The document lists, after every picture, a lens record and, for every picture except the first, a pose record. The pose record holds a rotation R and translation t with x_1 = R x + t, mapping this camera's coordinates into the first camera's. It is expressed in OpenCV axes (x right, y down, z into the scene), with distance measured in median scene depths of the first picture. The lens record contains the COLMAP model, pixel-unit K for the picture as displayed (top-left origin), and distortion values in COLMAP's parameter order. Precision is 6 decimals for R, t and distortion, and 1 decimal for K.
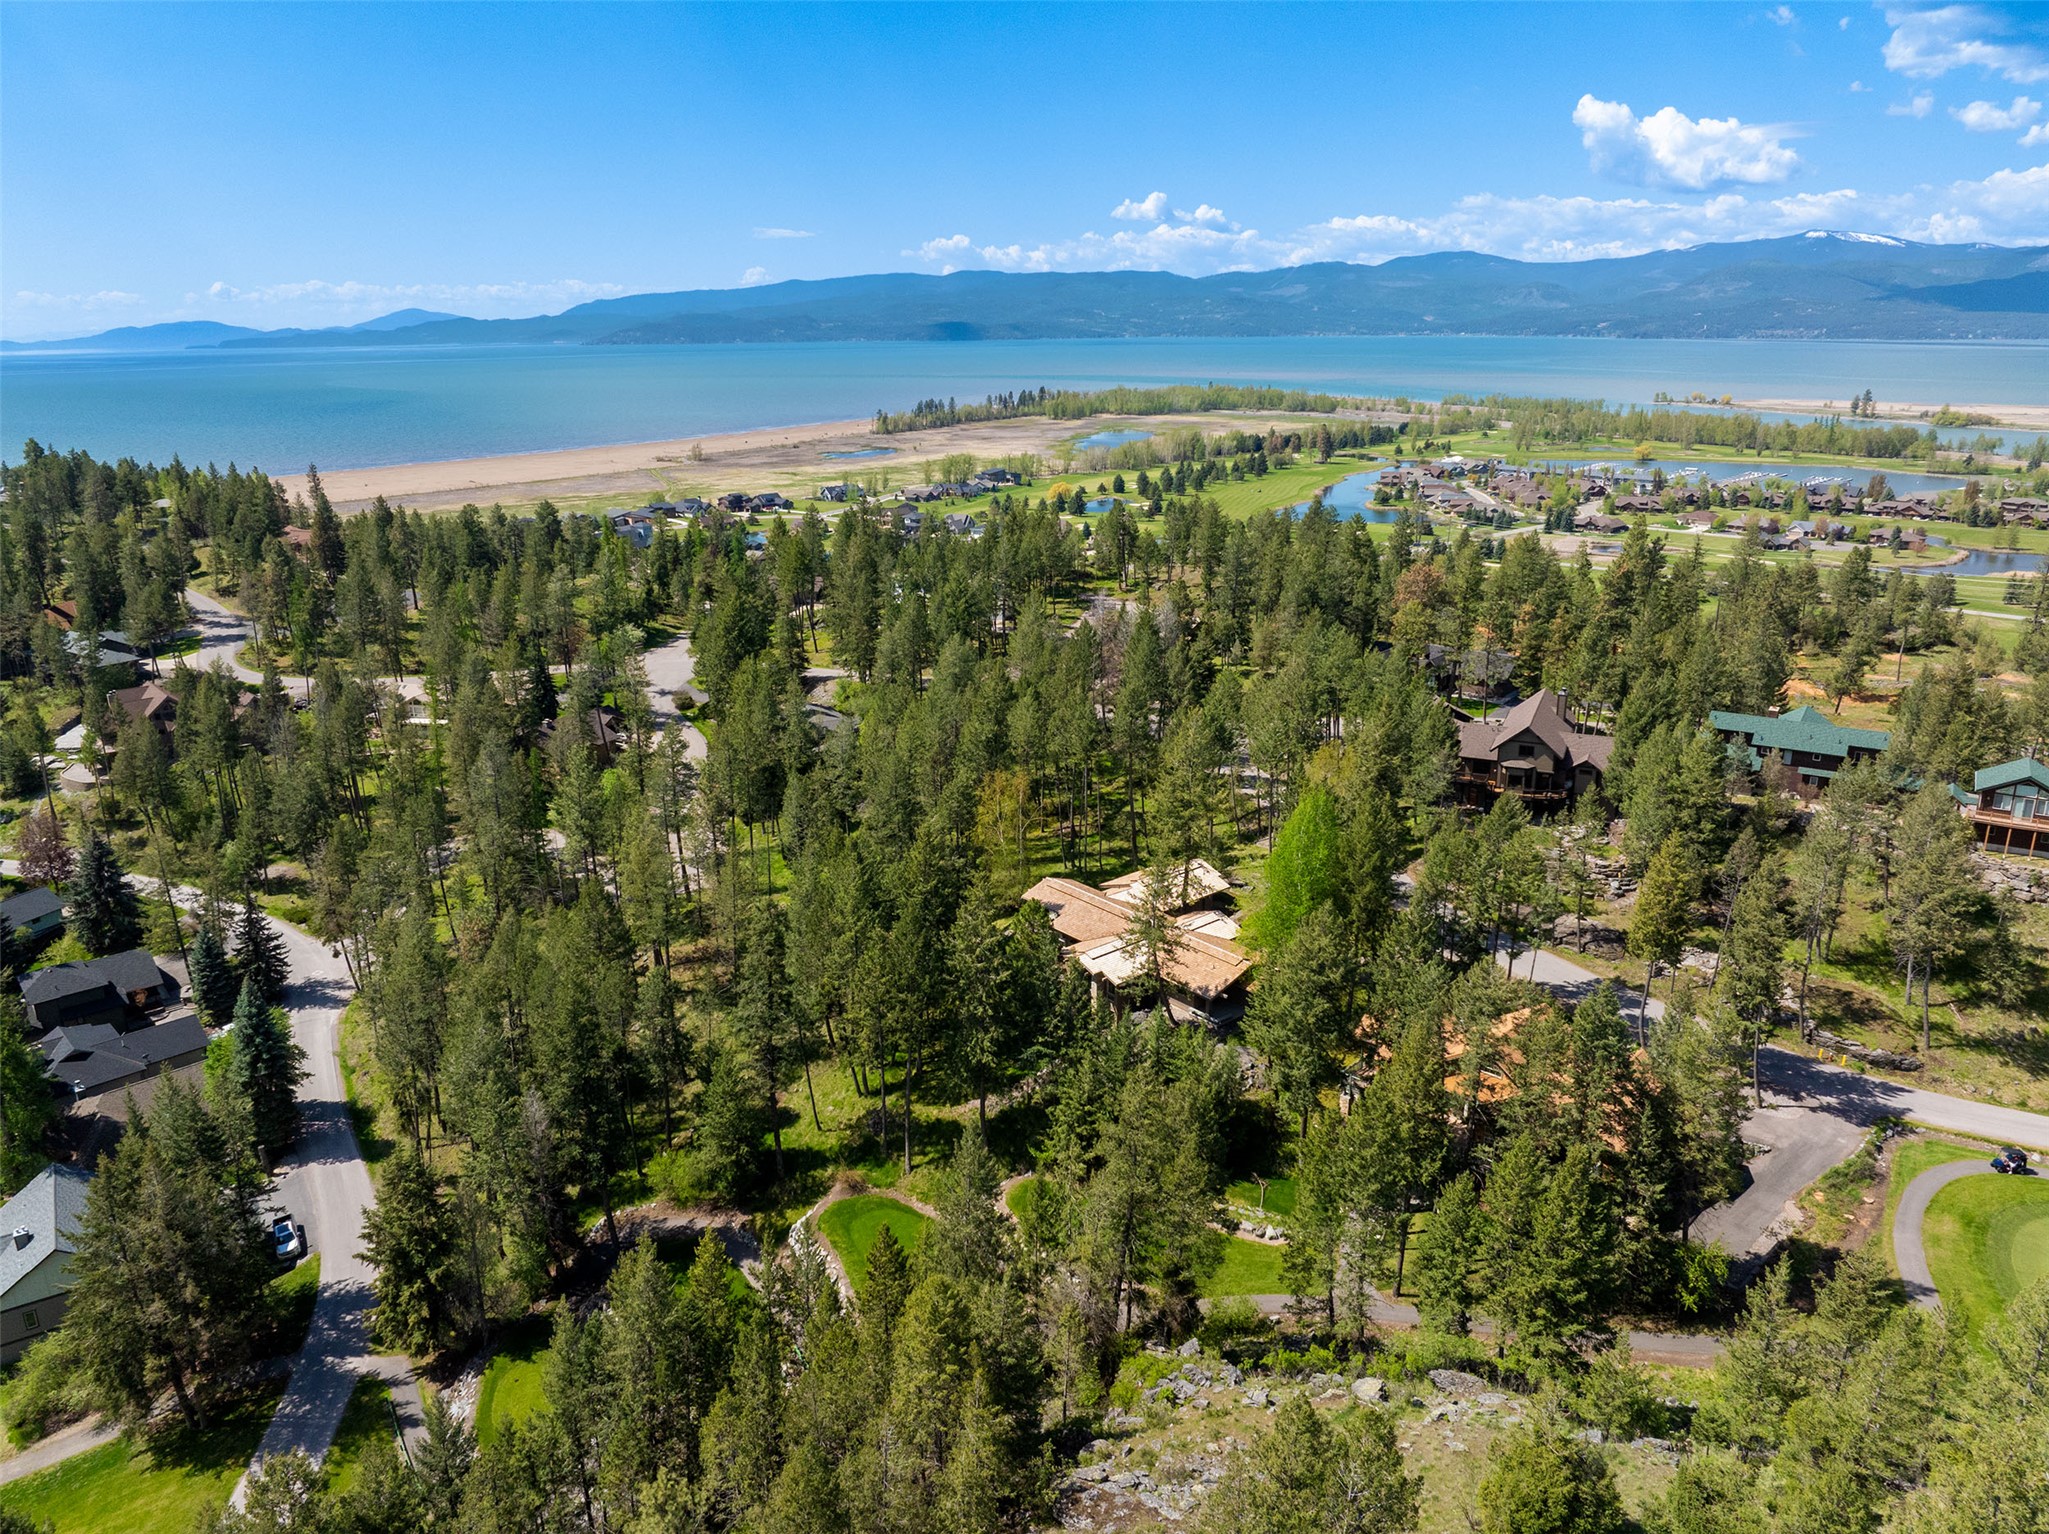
lens RADIAL K [[1432.6, 0, 1028.1], [0, 1432.6, 765.8], [0, 0, 1]] dist [-0.053608, 0.023219]
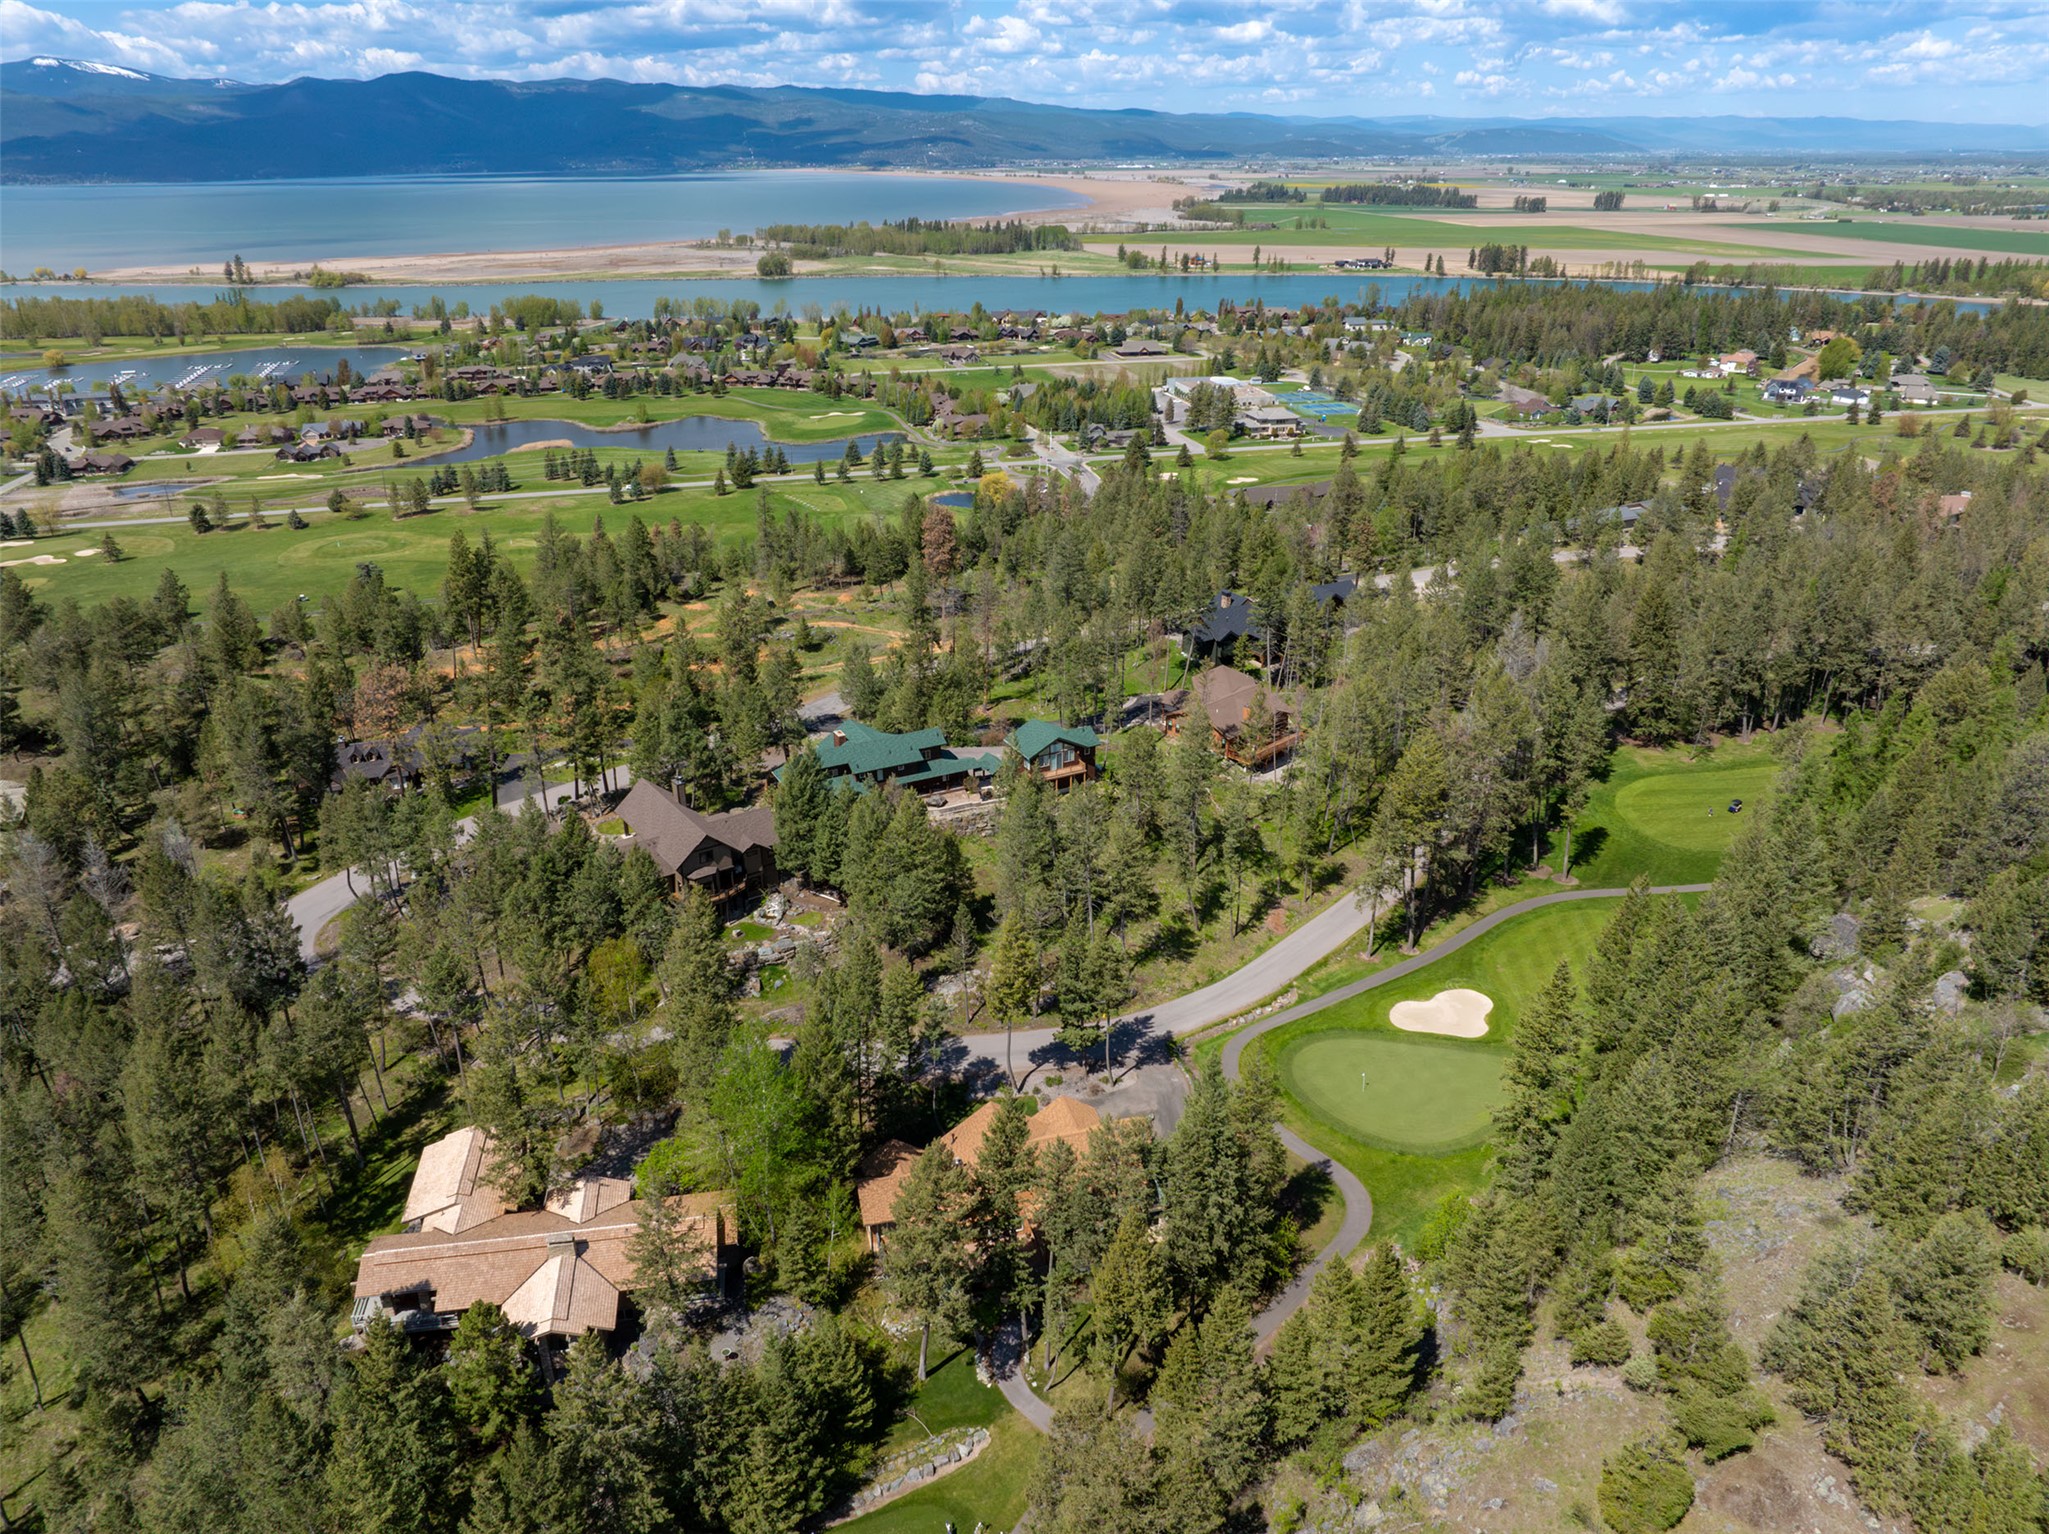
lens RADIAL K [[1432.6, 0, 1026.2], [0, 1432.6, 775.1], [0, 0, 1]] dist [-0.053608, 0.023219]
pose [[0.501478, -0.343944, 0.793865, -0.056854], [0.256221, 0.935462, 0.243438, -0.045567], [-0.826360, 0.081326, 0.557239, 0.045809]]
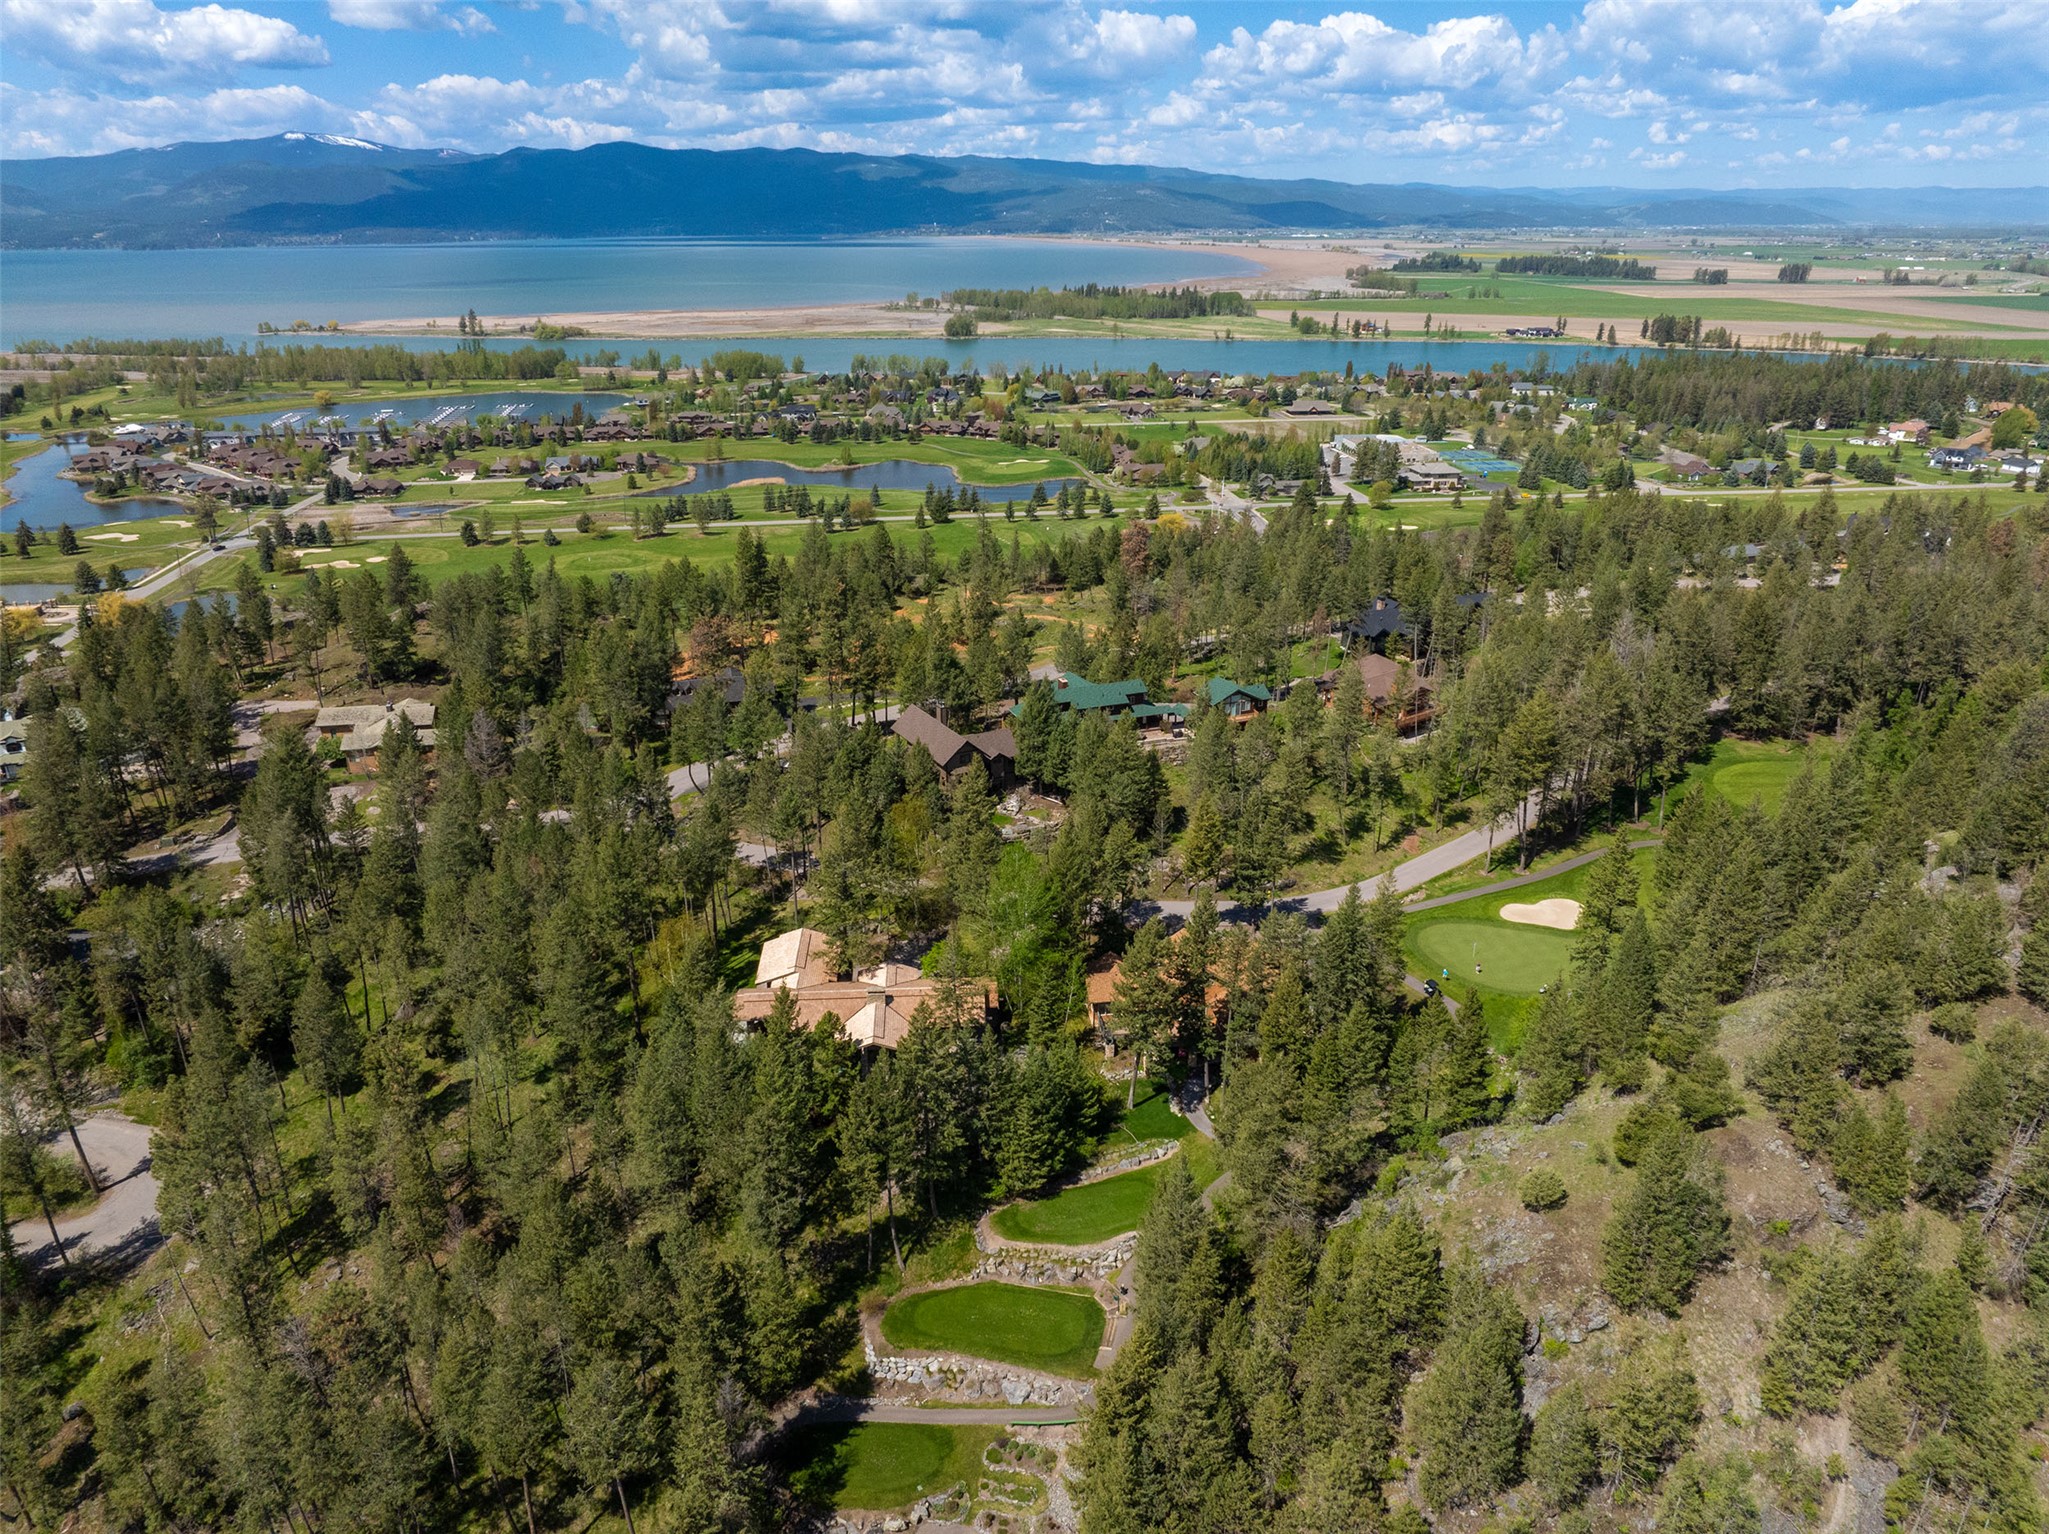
lens RADIAL K [[1432.6, 0, 1026.9], [0, 1432.6, 765.2], [0, 0, 1]] dist [-0.053608, 0.023219]
pose [[0.596443, -0.282259, 0.751389, -0.109074], [0.235436, 0.956475, 0.172413, -0.039497], [-0.767350, 0.074070, 0.636936, 0.022667]]
